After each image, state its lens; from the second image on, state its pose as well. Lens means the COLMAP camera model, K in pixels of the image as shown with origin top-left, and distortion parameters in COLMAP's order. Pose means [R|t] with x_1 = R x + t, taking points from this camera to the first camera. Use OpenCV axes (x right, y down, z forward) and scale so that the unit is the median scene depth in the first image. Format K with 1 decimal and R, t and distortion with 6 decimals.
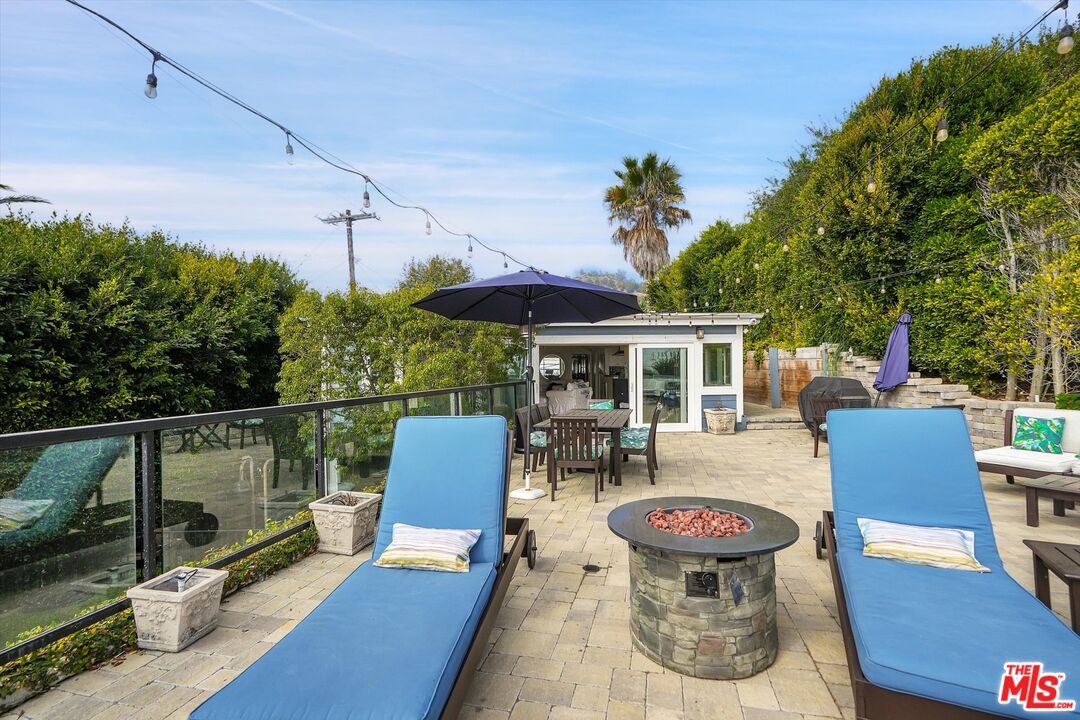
lens RADIAL K [[489.9, 0, 545.3], [0, 489.9, 358.2], [0, 0, 1]] dist [-0.009543, 0.001449]
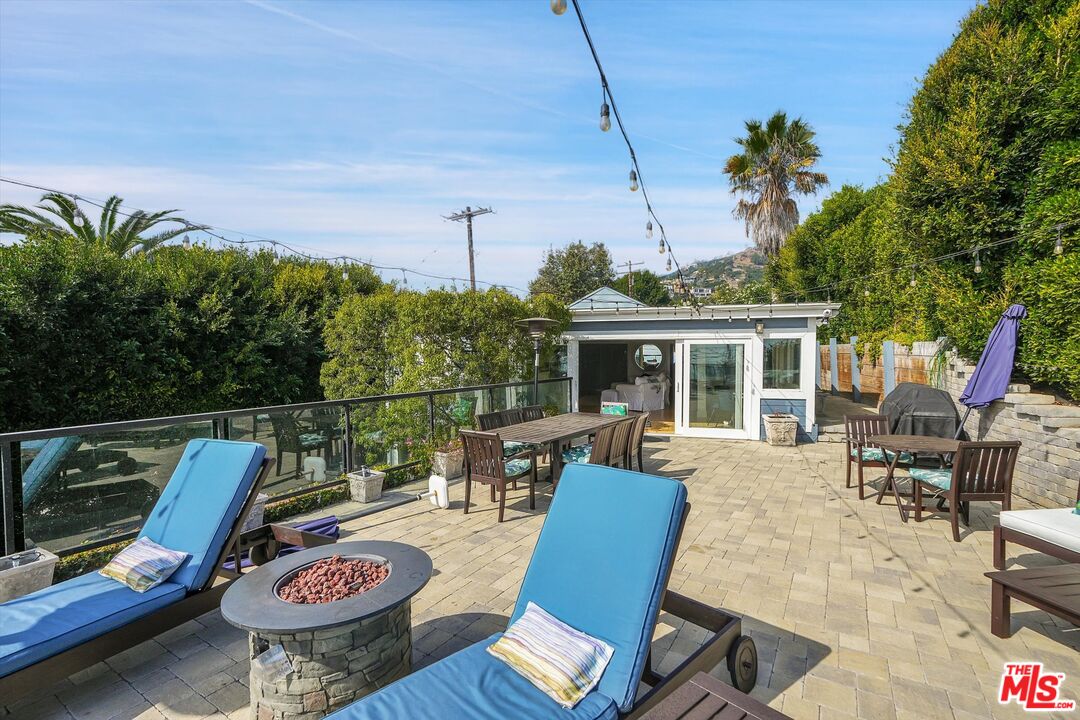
lens RADIAL K [[489.9, 0, 541.9], [0, 489.9, 360.2], [0, 0, 1]] dist [-0.009543, 0.001449]
pose [[0.948193, 0.012551, -0.317447, 0.230417], [0.000463, 0.999164, 0.040888, -0.029308], [0.317695, -0.038917, 0.947394, 0.058191]]
